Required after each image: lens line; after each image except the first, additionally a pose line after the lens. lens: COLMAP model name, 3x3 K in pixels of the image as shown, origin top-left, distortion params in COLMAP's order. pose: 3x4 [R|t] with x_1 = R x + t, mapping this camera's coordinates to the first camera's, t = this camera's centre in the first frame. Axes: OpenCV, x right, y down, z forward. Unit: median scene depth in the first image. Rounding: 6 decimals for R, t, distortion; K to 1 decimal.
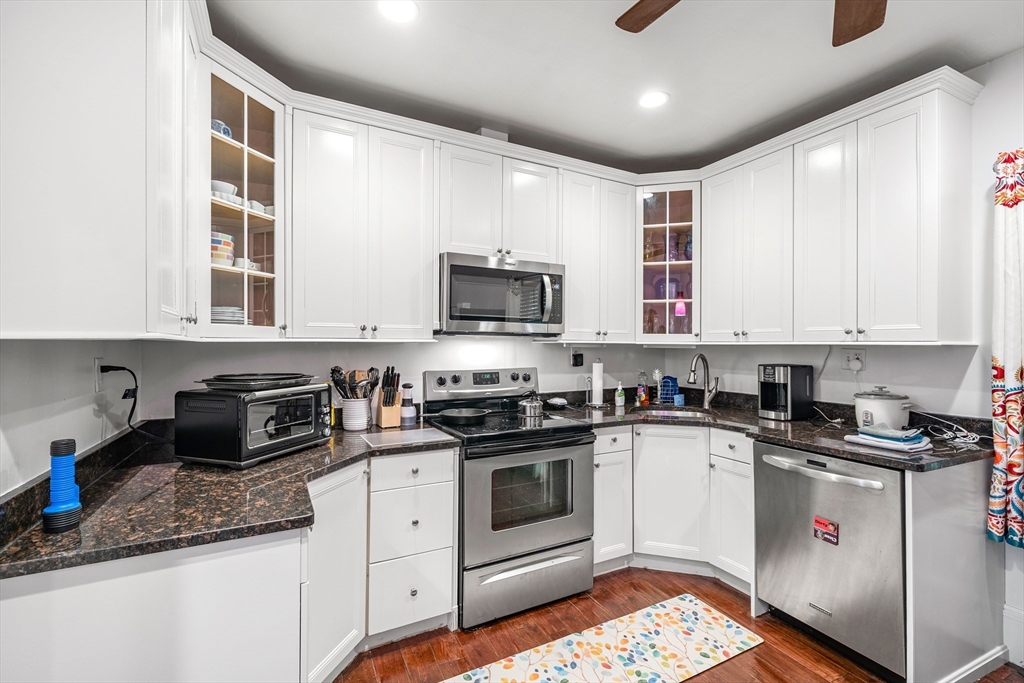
lens RADIAL K [[452.7, 0, 508.1], [0, 452.7, 339.1], [0, 0, 1]] dist [0.001032, 0.000101]
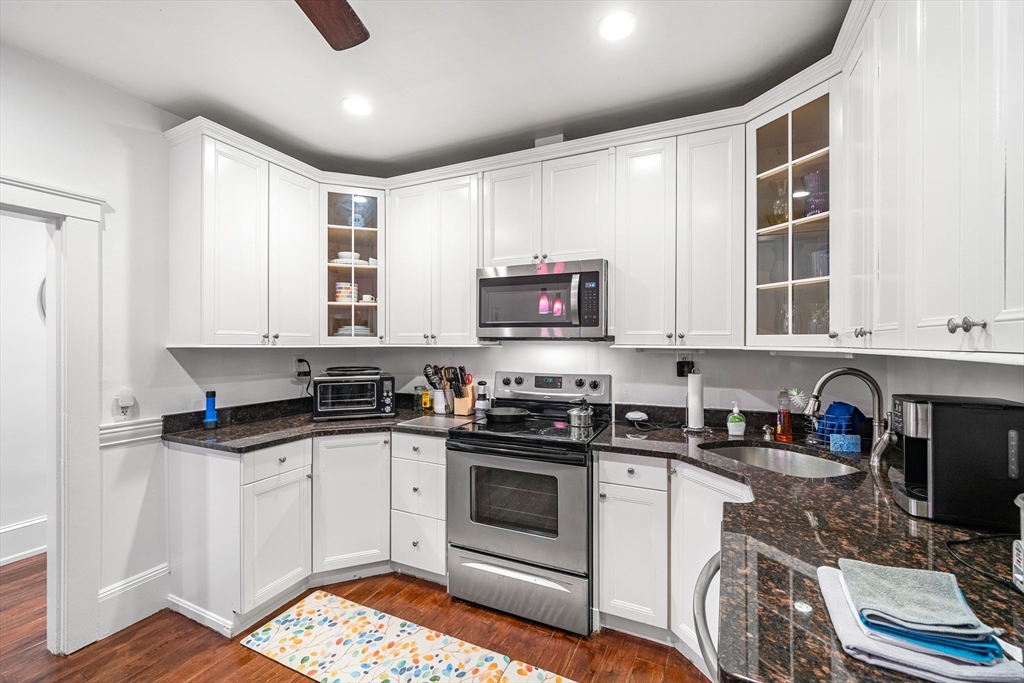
lens RADIAL K [[407.4, 0, 512.0], [0, 407.4, 341.5], [0, 0, 1]] dist [-0.002475, -0.000172]
pose [[0.612828, -0.005515, -0.790197, 0.696726], [0.009021, 0.999959, 0.000017, -0.006340], [0.790165, -0.007139, 0.612853, 0.415066]]
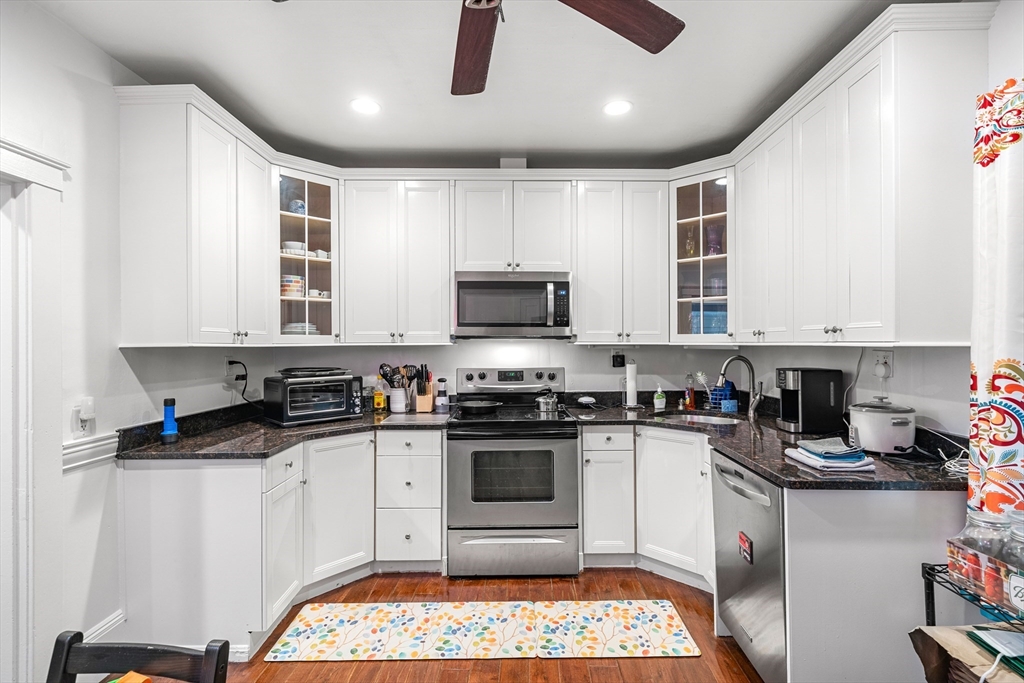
lens RADIAL K [[465.8, 0, 512.0], [0, 465.8, 338.9], [0, 0, 1]] dist [-0.000507, -0.000264]
pose [[0.888743, -0.010918, -0.458275, 0.547848], [0.011537, 0.999932, -0.001449, -0.005618], [0.458260, -0.003999, 0.888809, -0.045641]]
